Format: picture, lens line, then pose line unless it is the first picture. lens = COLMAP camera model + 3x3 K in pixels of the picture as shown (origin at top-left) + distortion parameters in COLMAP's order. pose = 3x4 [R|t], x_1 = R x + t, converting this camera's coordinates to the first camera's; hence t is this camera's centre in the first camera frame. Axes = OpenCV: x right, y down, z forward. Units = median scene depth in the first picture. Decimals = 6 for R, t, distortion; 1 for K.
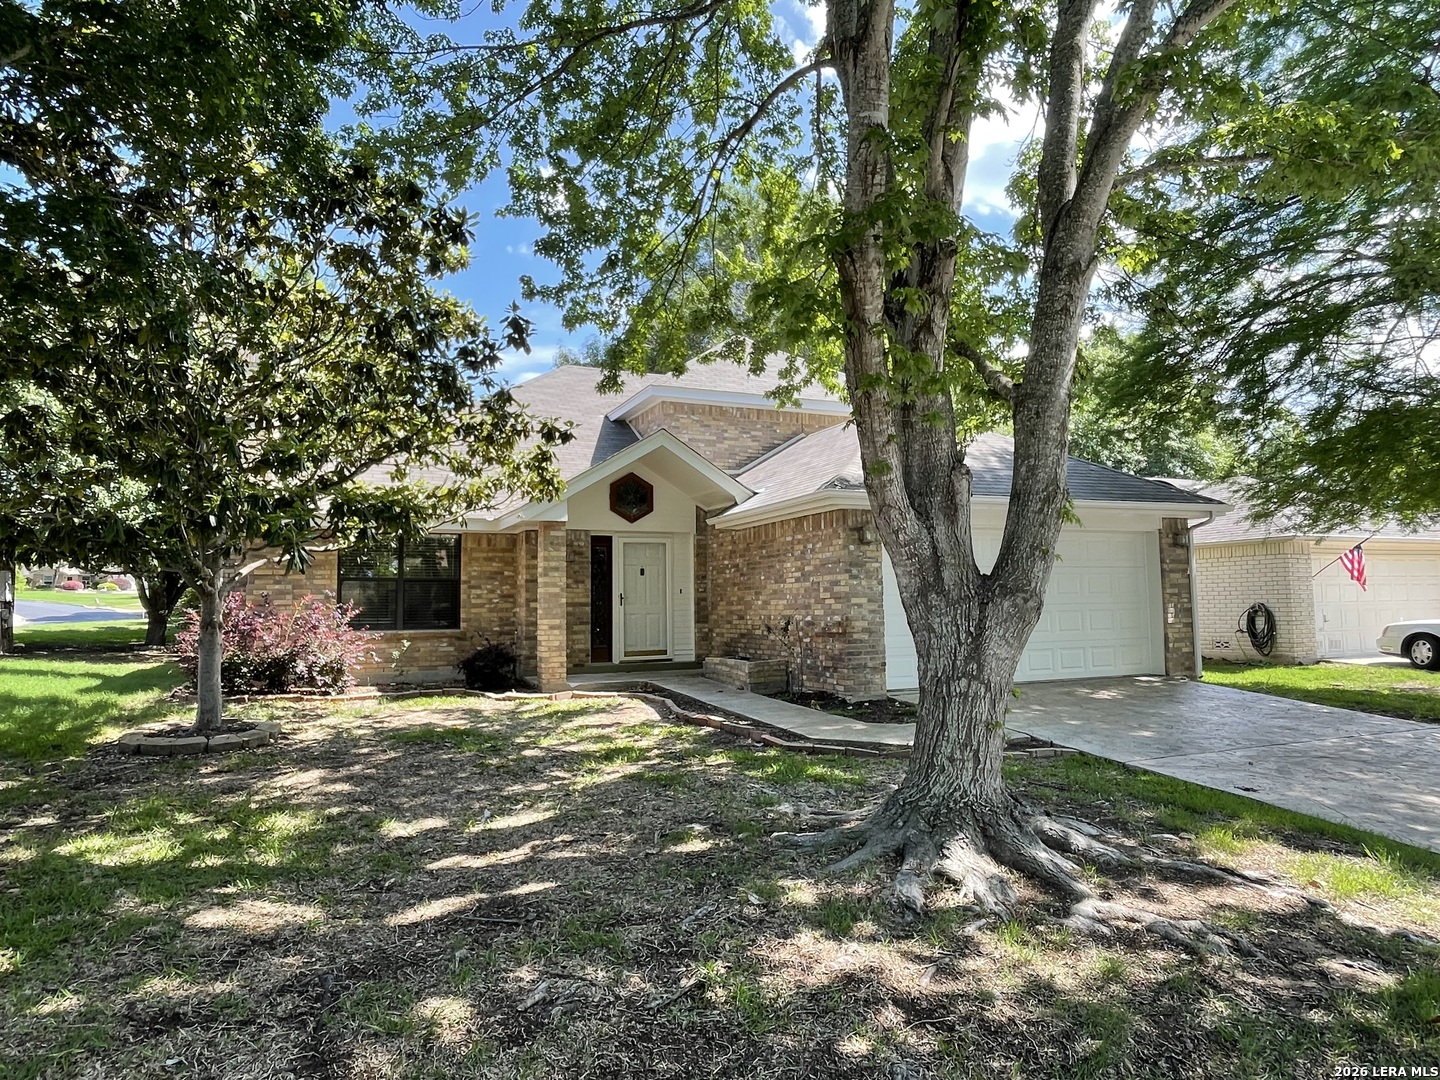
lens RADIAL K [[860.0, 0, 720.0], [0, 860.0, 540.0], [0, 0, 1]] dist [-0.000937, 0.000041]
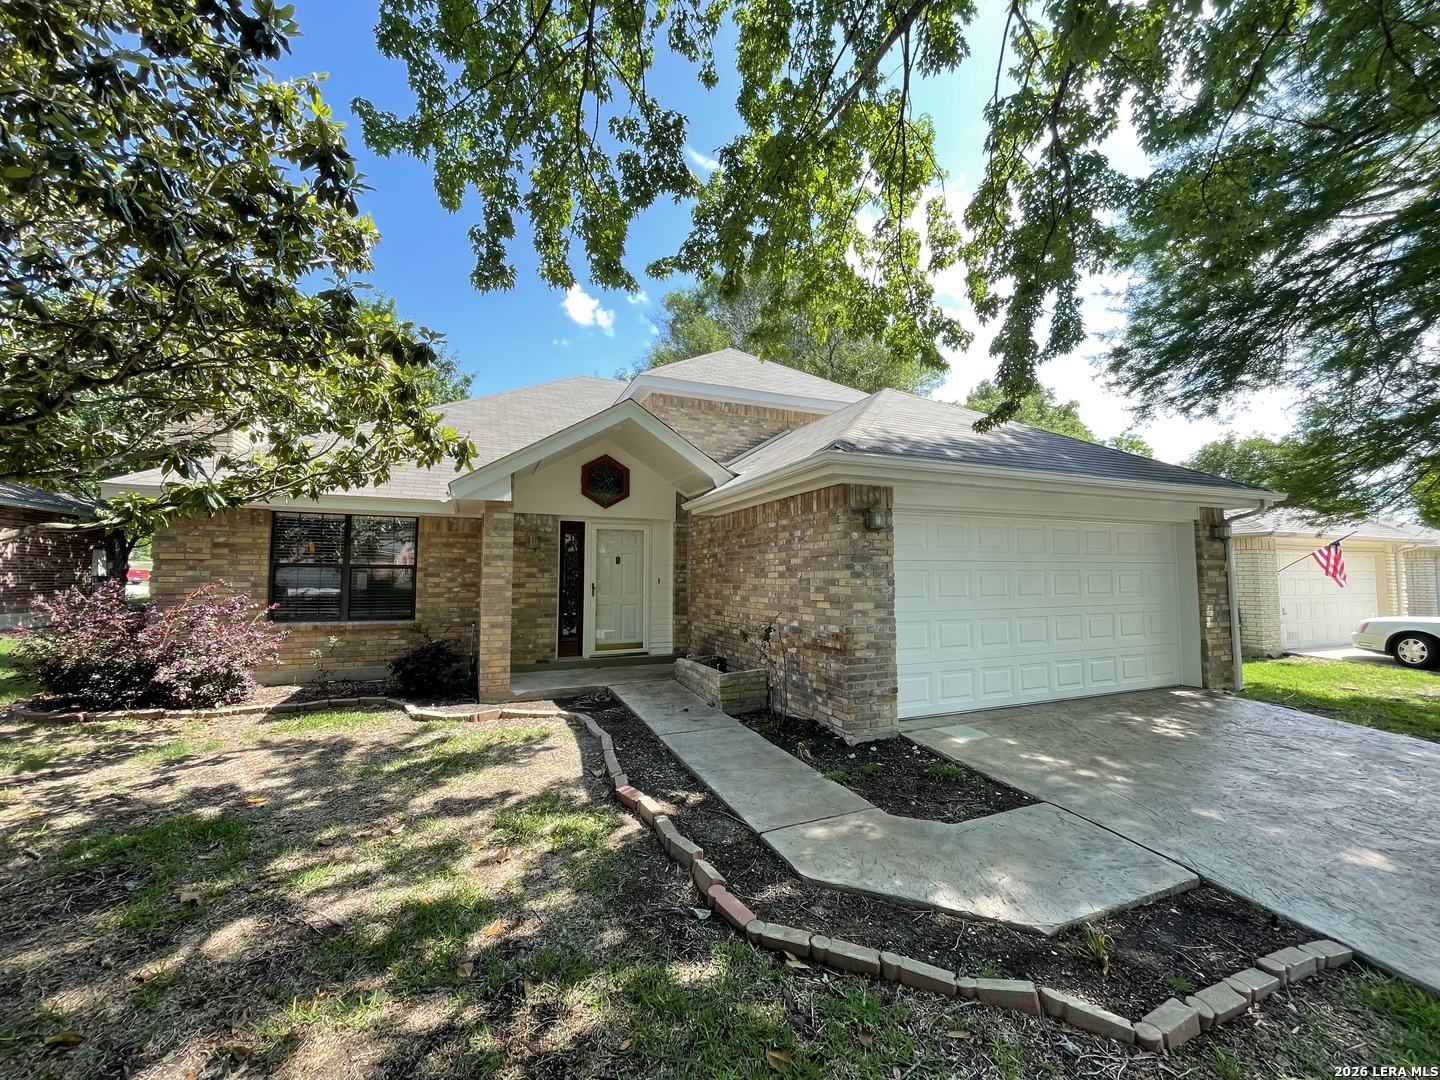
lens RADIAL K [[580.9, 0, 720.0], [0, 580.9, 540.0], [0, 0, 1]] dist [-0.001263, -0.000132]
pose [[0.999811, 0.012510, -0.014857, 0.035480], [-0.012359, 0.999871, 0.010234, 0.007446], [0.014984, -0.010049, 0.999837, 0.404467]]
